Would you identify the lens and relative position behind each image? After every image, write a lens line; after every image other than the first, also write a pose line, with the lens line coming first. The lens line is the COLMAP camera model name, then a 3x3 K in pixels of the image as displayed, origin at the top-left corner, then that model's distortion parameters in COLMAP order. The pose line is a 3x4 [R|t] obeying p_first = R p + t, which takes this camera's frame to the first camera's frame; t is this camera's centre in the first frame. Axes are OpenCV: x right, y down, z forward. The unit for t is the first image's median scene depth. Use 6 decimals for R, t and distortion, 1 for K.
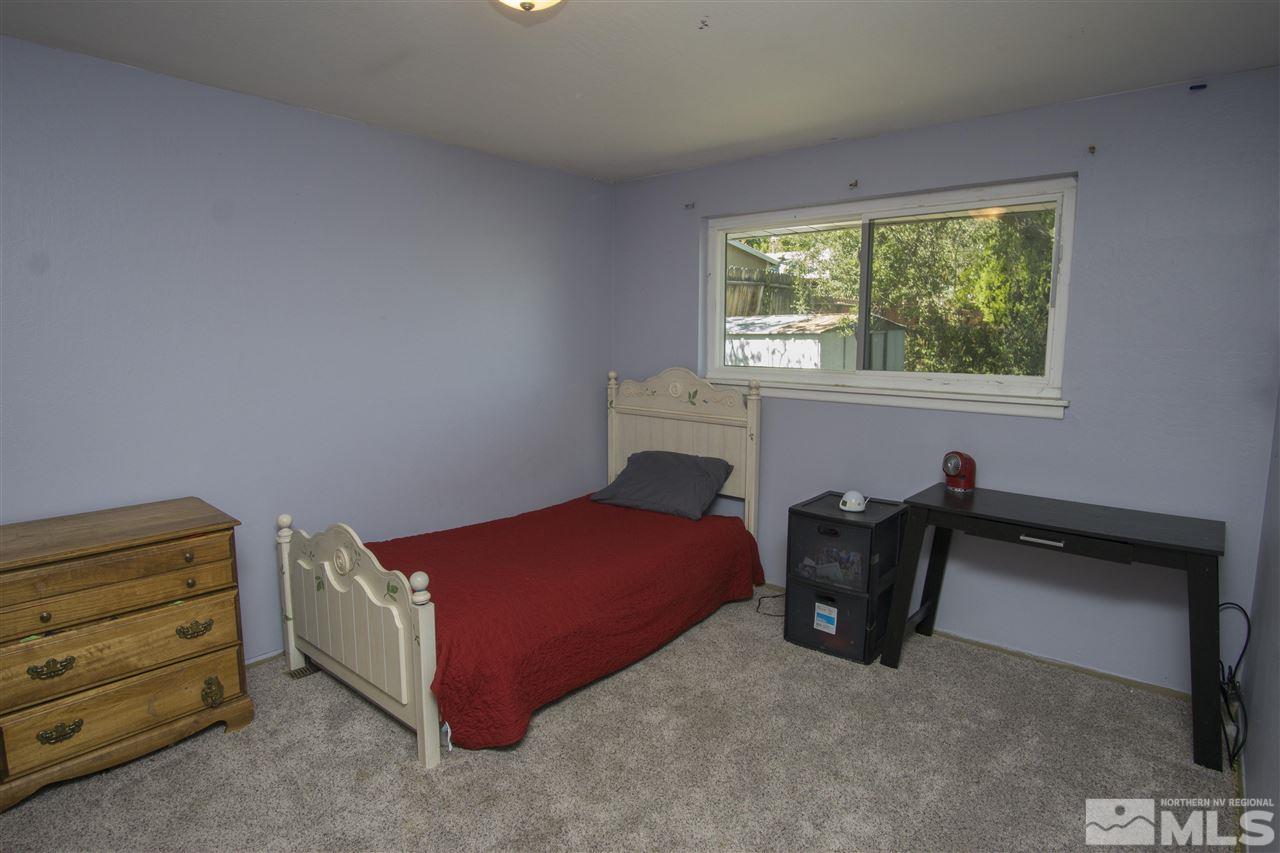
lens RADIAL K [[682.3, 0, 636.9], [0, 682.3, 427.3], [0, 0, 1]] dist [-0.025593, 0.002863]
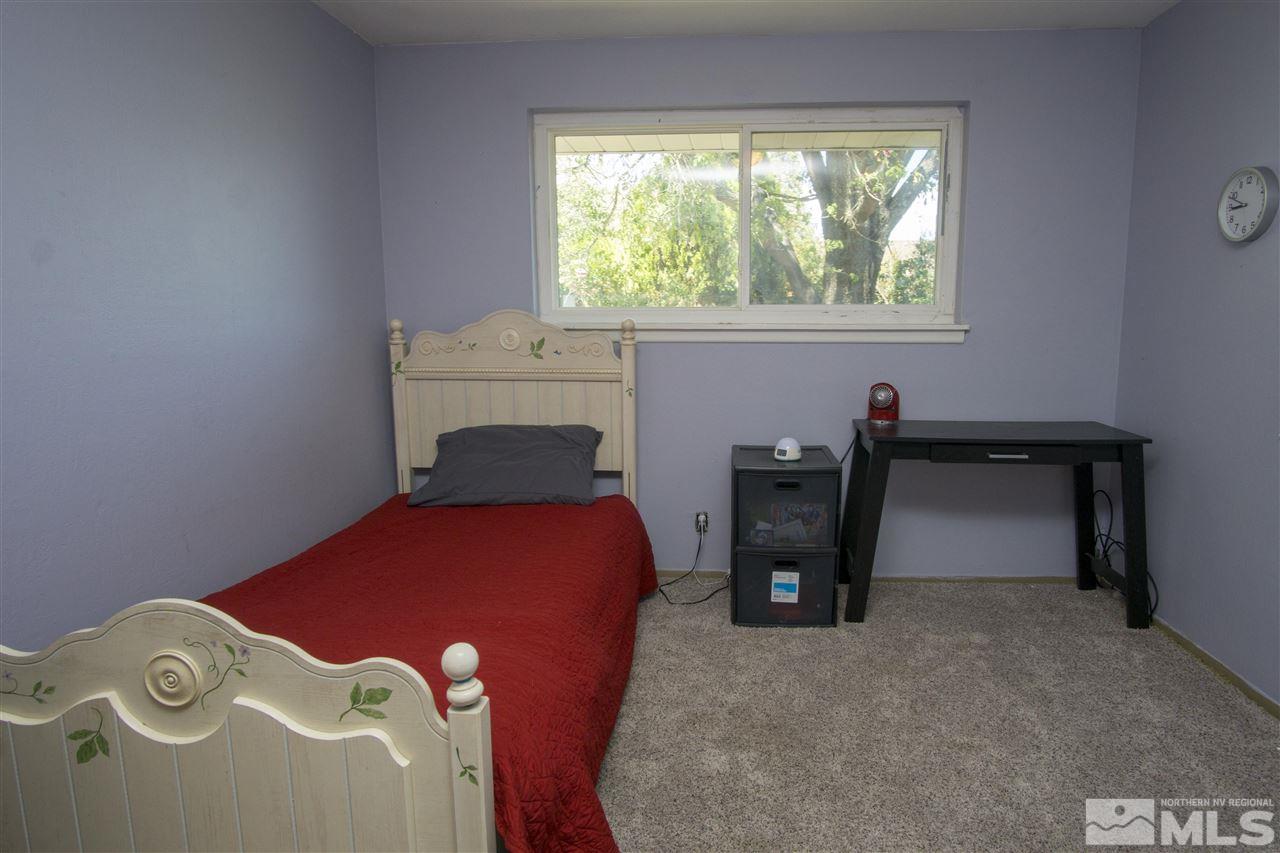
lens RADIAL K [[732.9, 0, 643.0], [0, 732.9, 430.4], [0, 0, 1]] dist [-0.023281, 0.001811]
pose [[0.802190, -0.092725, 0.589825, -0.373505], [0.086117, 0.995507, 0.039377, 0.029633], [-0.590826, 0.019206, 0.806570, 0.334907]]
